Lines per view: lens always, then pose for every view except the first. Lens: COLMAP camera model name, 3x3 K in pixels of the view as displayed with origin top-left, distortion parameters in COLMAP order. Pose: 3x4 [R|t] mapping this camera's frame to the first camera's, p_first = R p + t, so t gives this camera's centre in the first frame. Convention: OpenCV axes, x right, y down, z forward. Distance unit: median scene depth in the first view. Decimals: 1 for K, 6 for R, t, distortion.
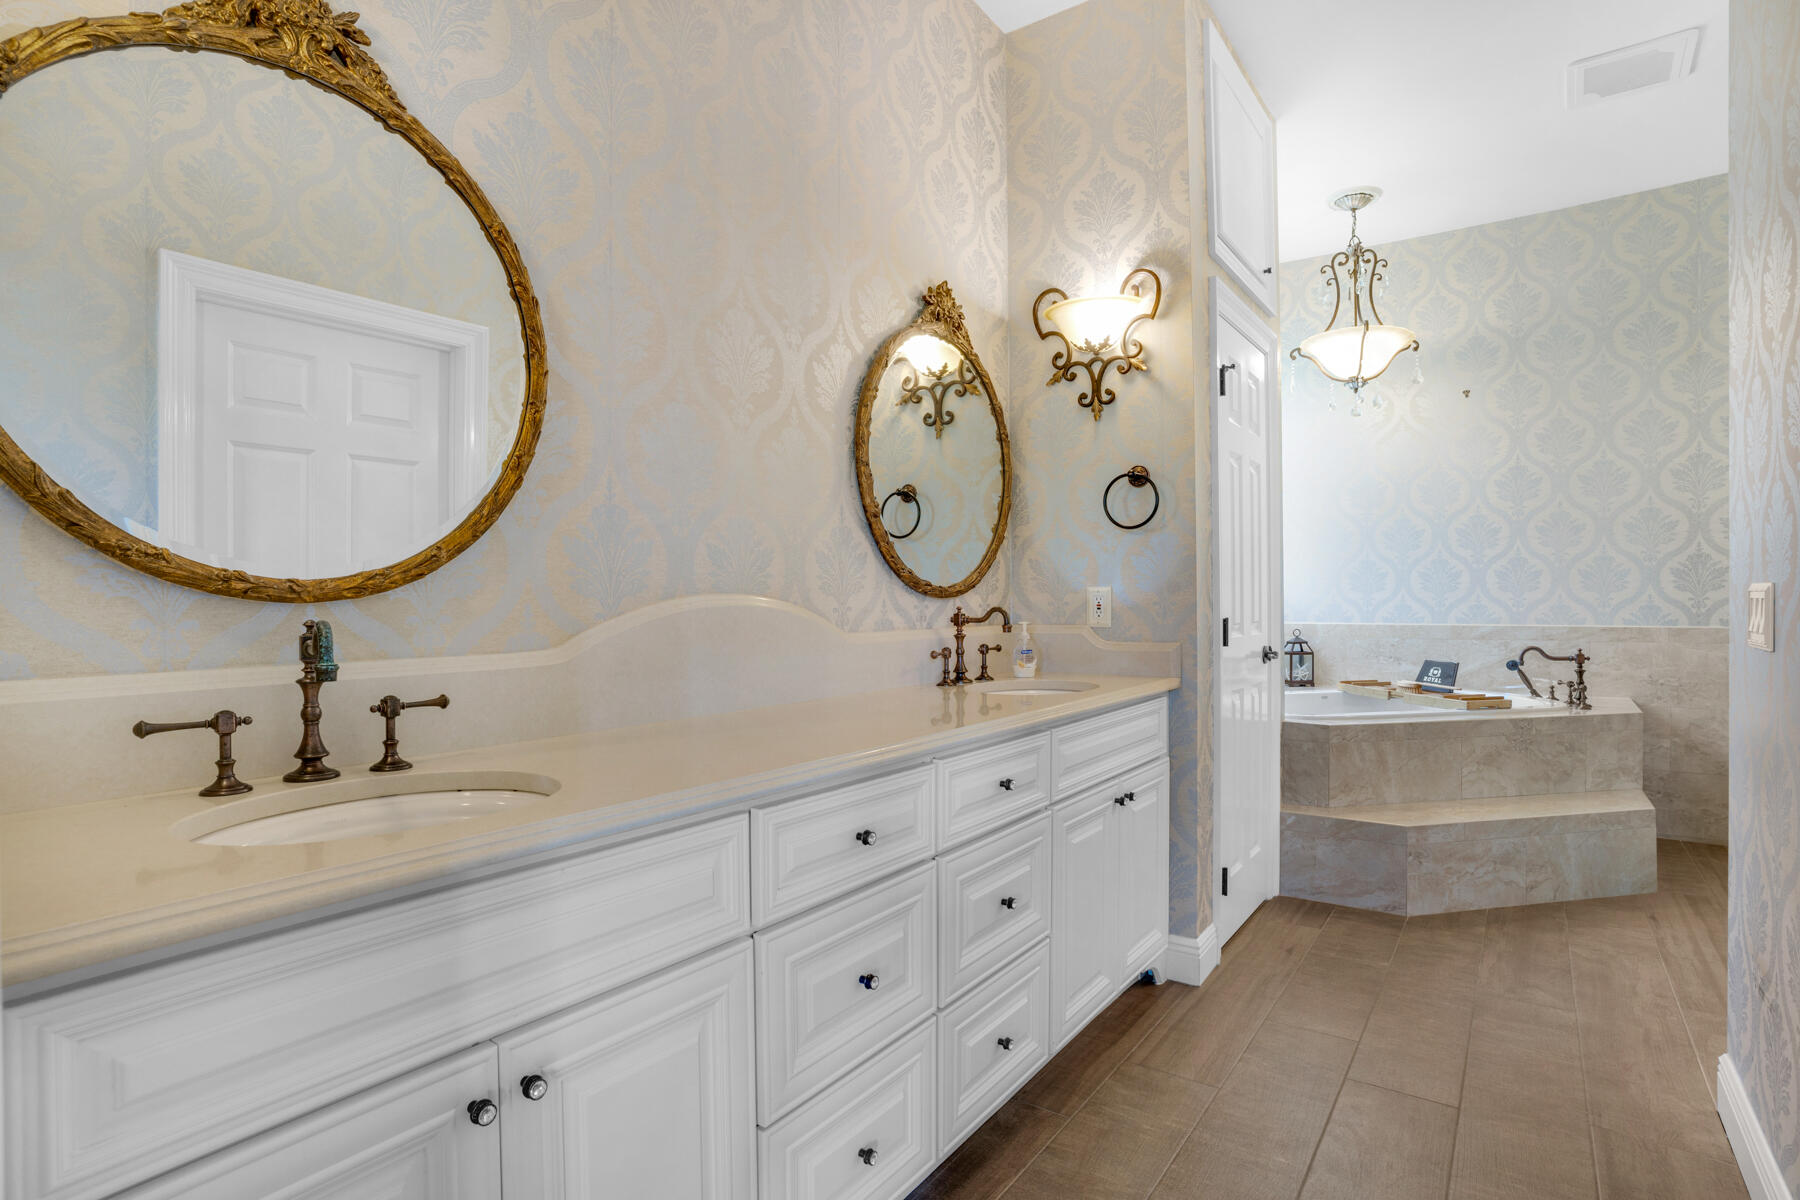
lens RADIAL K [[891.7, 0, 900.0], [0, 891.7, 600.0], [0, 0, 1]] dist [-0.069024, 0.033669]
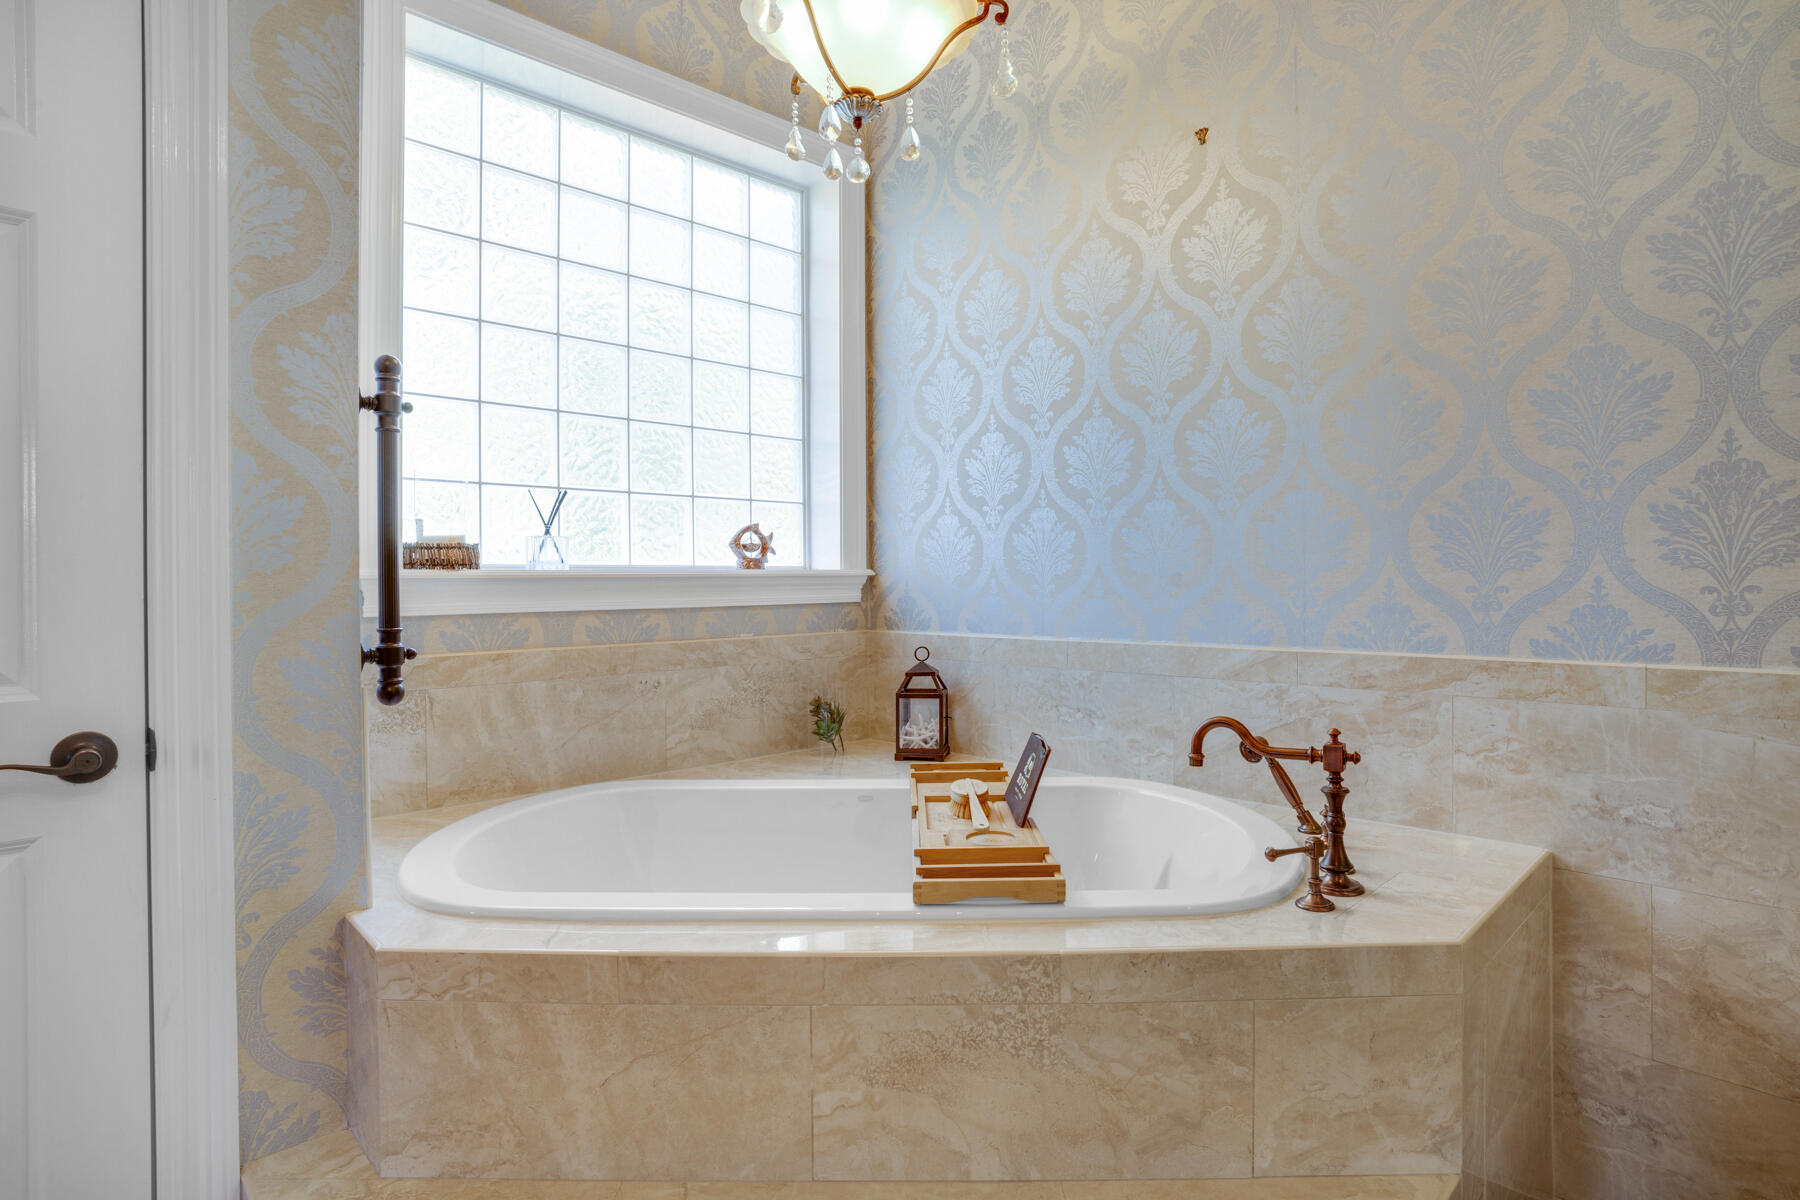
lens RADIAL K [[891.7, 0, 900.0], [0, 891.7, 600.0], [0, 0, 1]] dist [-0.069024, 0.033669]
pose [[0.983994, -0.003994, -0.178156, 0.651539], [0.006241, 0.999908, 0.012058, -0.003036], [0.178092, -0.012977, 0.983928, 0.590054]]
